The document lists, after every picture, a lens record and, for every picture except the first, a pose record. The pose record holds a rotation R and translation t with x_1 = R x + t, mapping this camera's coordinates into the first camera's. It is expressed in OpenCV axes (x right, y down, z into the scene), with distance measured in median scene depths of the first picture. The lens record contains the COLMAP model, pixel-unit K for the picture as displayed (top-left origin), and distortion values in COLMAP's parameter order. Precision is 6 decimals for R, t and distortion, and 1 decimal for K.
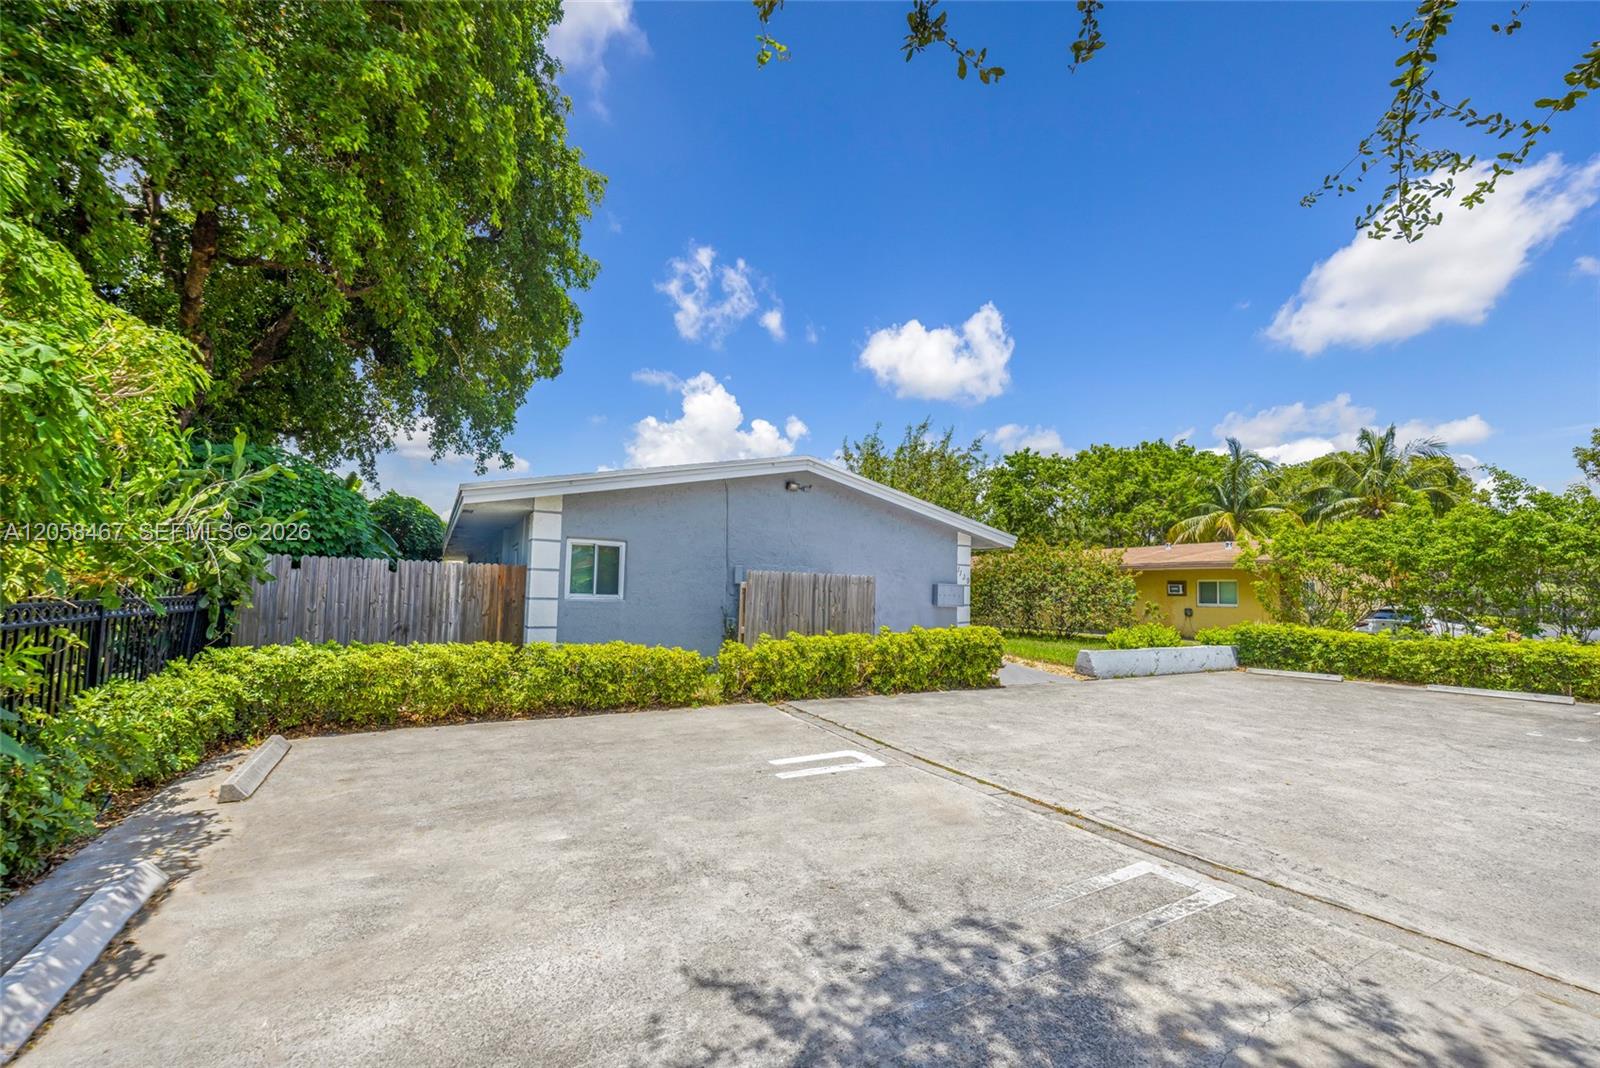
lens RADIAL K [[611.8, 0, 795.6], [0, 611.8, 571.3], [0, 0, 1]] dist [-0.001200, -0.000055]
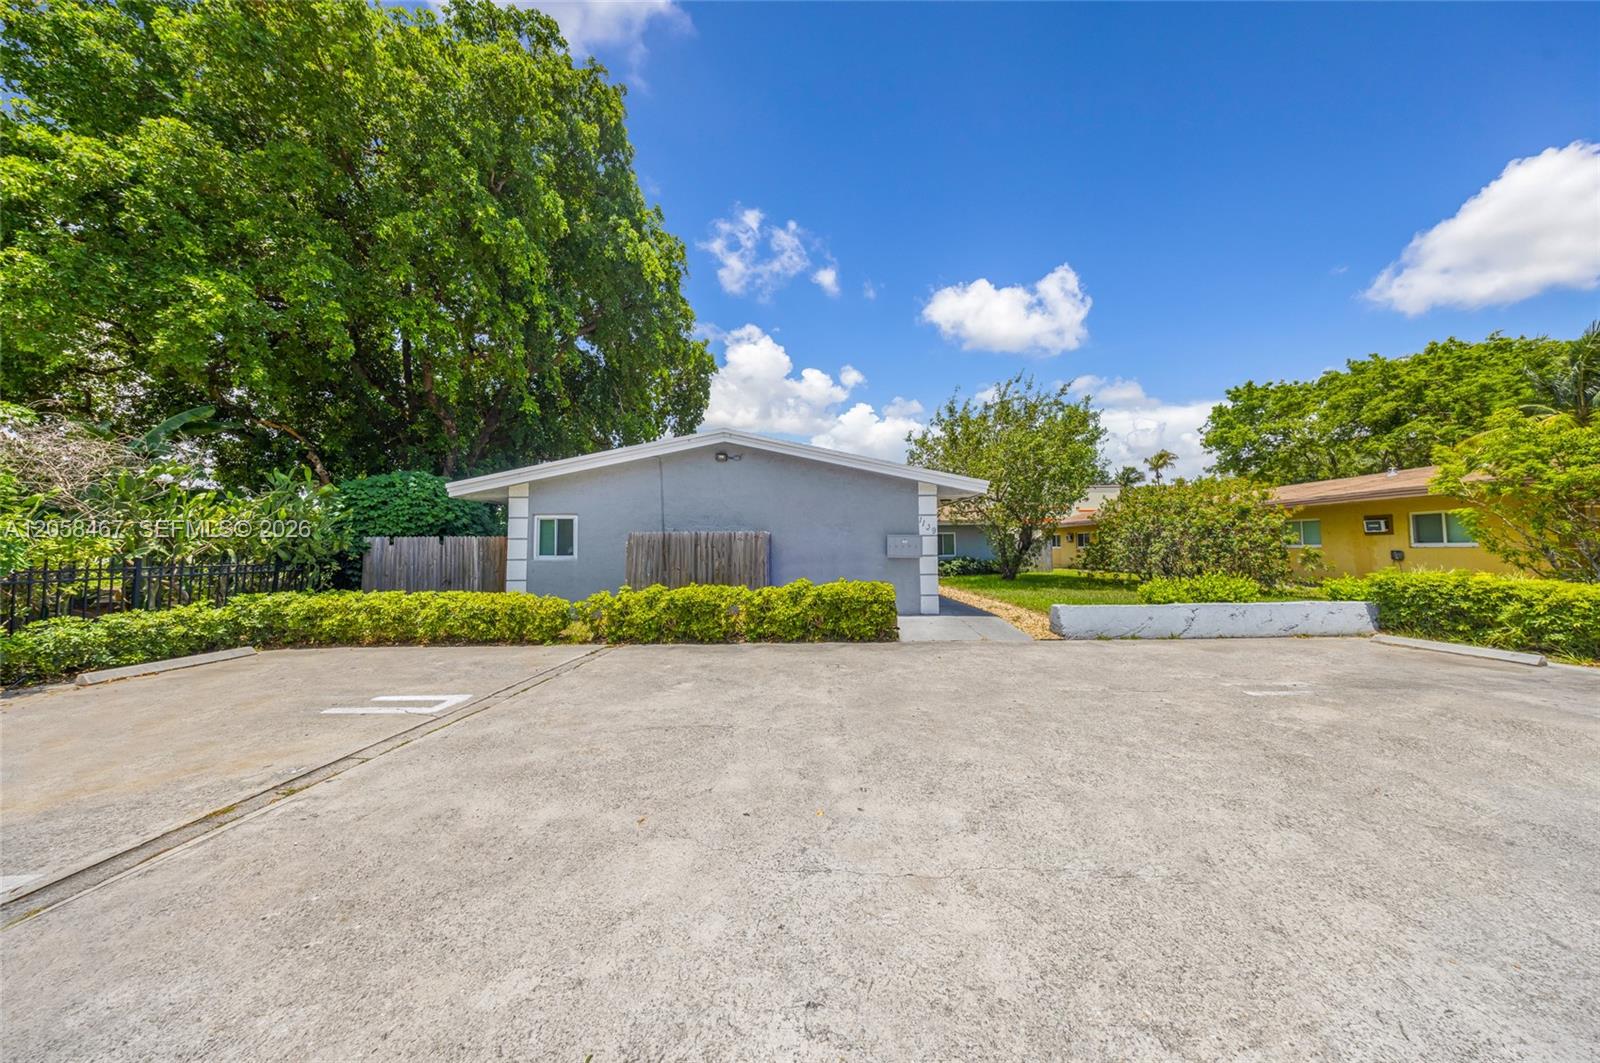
lens RADIAL K [[473.8, 0, 801.2], [0, 473.8, 538.7], [0, 0, 1]] dist [-0.000149, -0.000144]
pose [[0.885915, -0.041706, -0.461968, 0.467072], [0.047074, 0.998891, 0.000095, 0.019237], [0.461452, -0.021831, 0.886896, 0.242663]]
